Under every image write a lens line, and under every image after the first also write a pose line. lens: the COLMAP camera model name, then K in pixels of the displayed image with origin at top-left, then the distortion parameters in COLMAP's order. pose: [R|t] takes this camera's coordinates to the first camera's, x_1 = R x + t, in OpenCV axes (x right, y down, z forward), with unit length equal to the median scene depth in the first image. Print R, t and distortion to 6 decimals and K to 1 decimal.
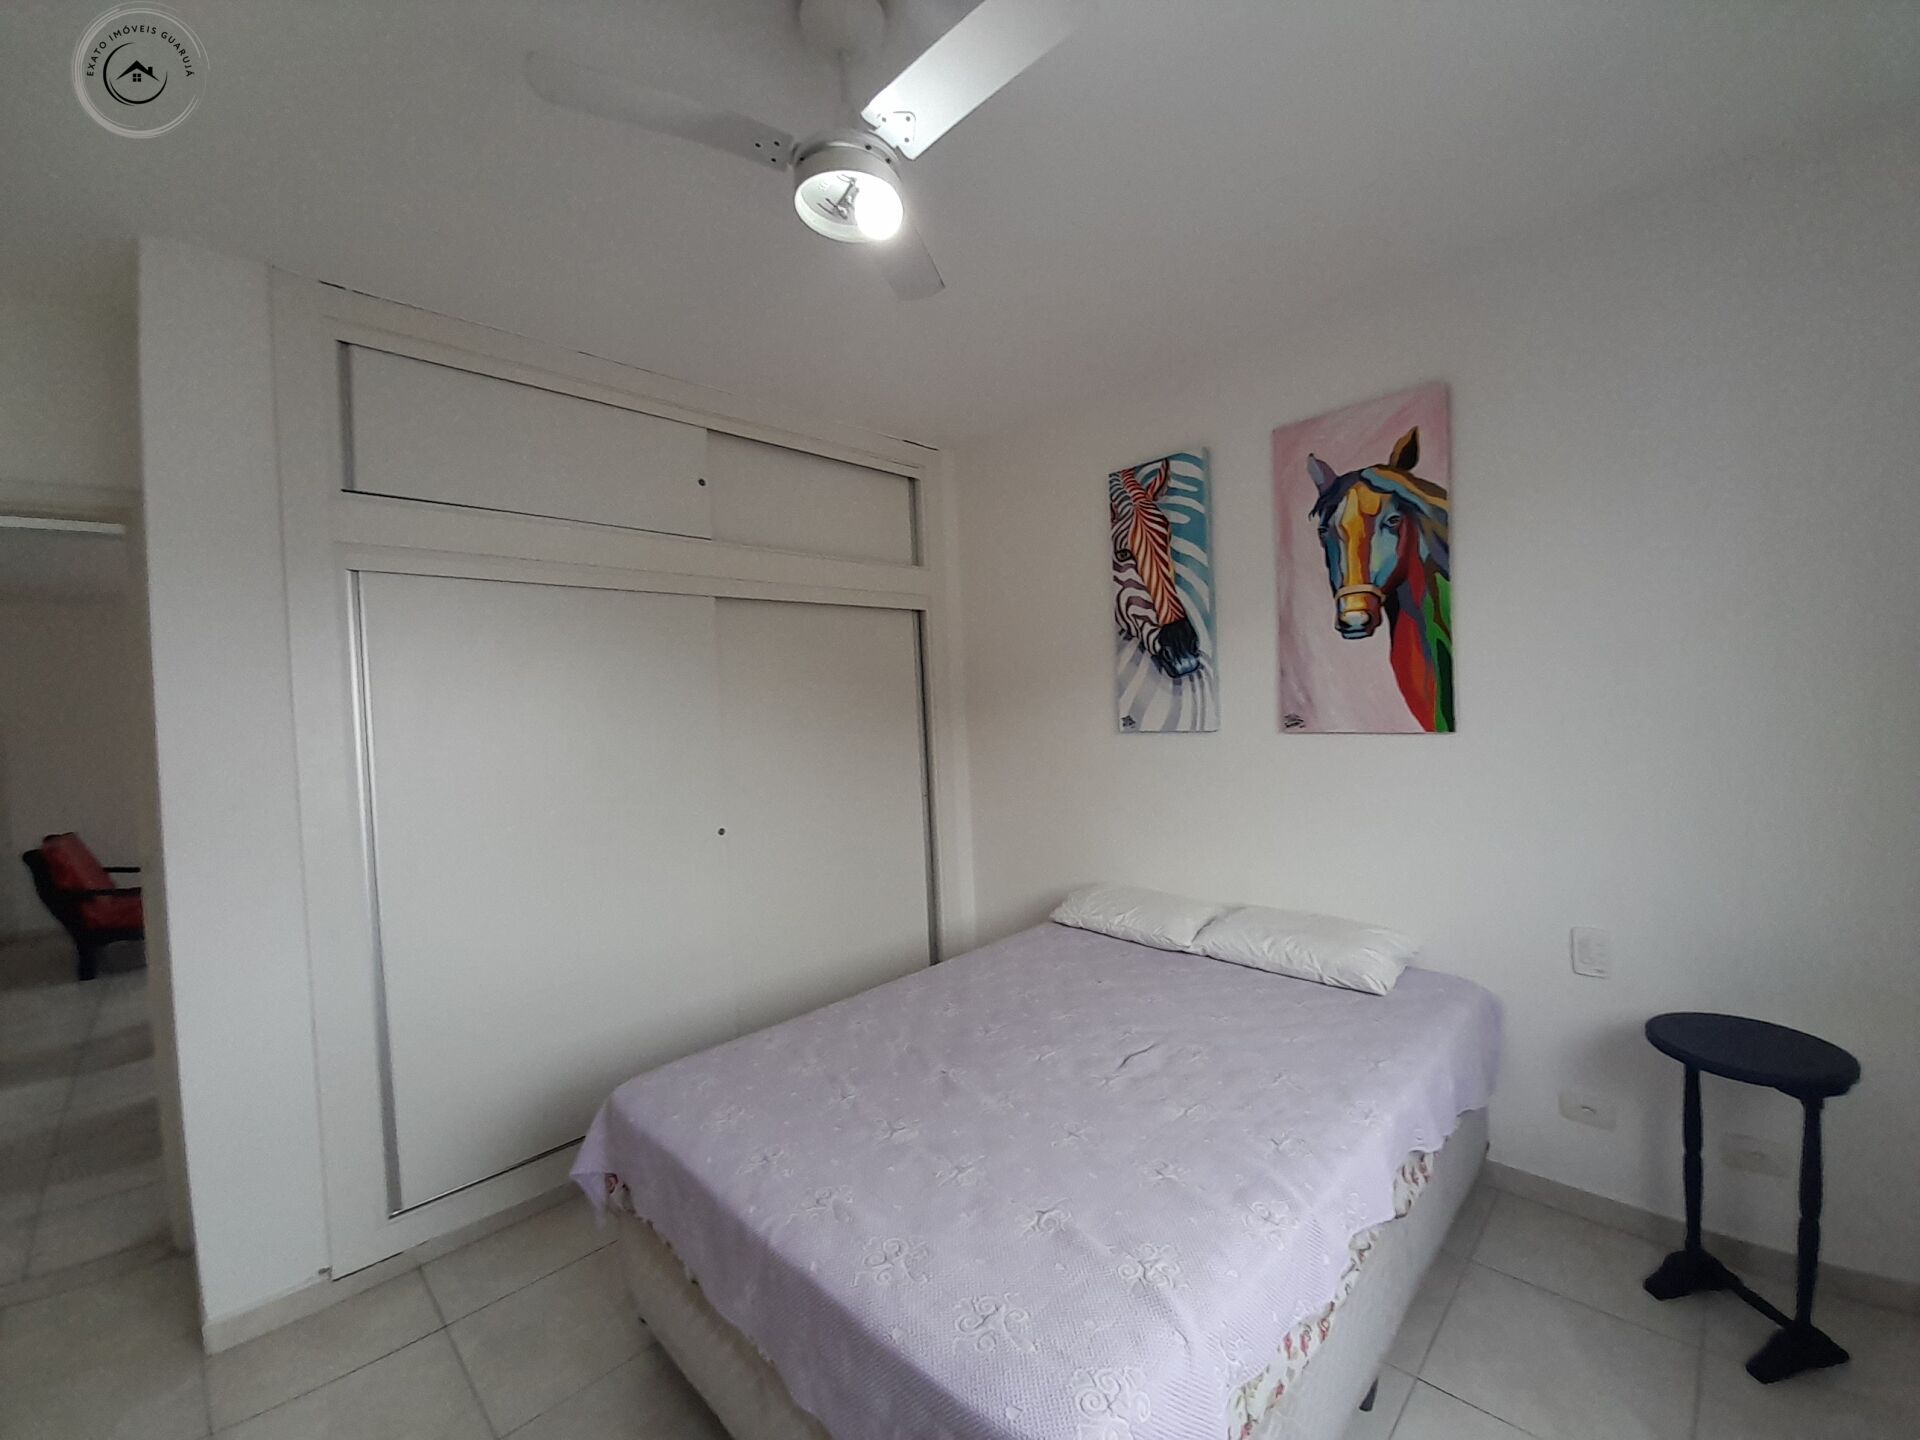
lens RADIAL K [[758.8, 0, 992.7], [0, 758.8, 713.5], [0, 0, 1]] dist [0.008095, -0.013051]
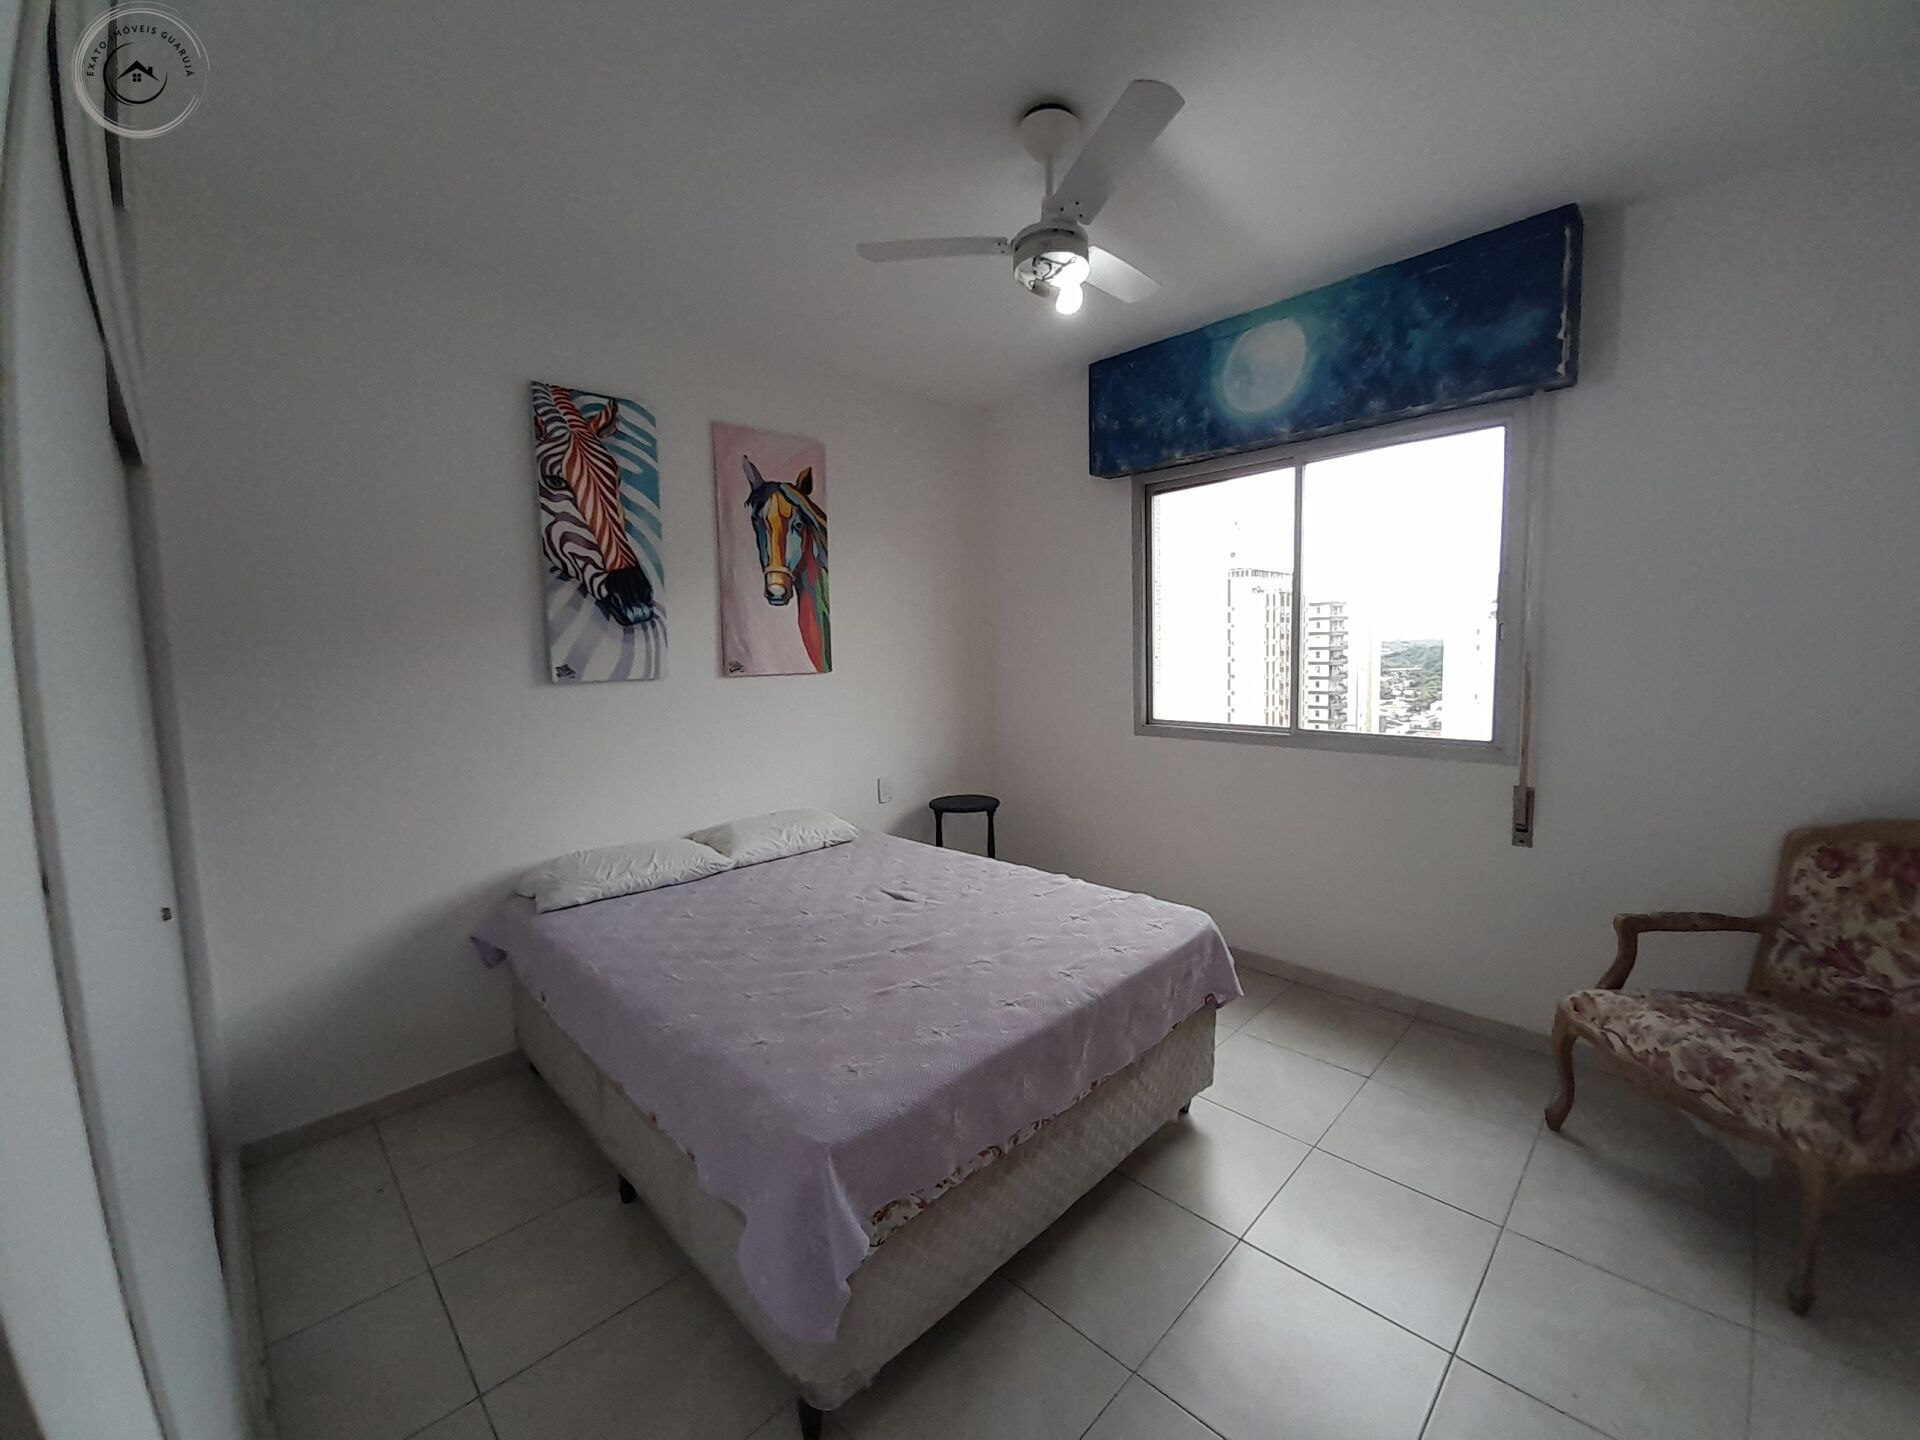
lens RADIAL K [[777.6, 0, 969.9], [0, 777.6, 722.0], [0, 0, 1]] dist [0.009095, -0.005486]
pose [[0.010647, -0.056863, 0.998325, -0.795698], [0.034785, 0.997799, 0.056462, 0.037592], [-0.999338, 0.034126, 0.012602, 0.550006]]
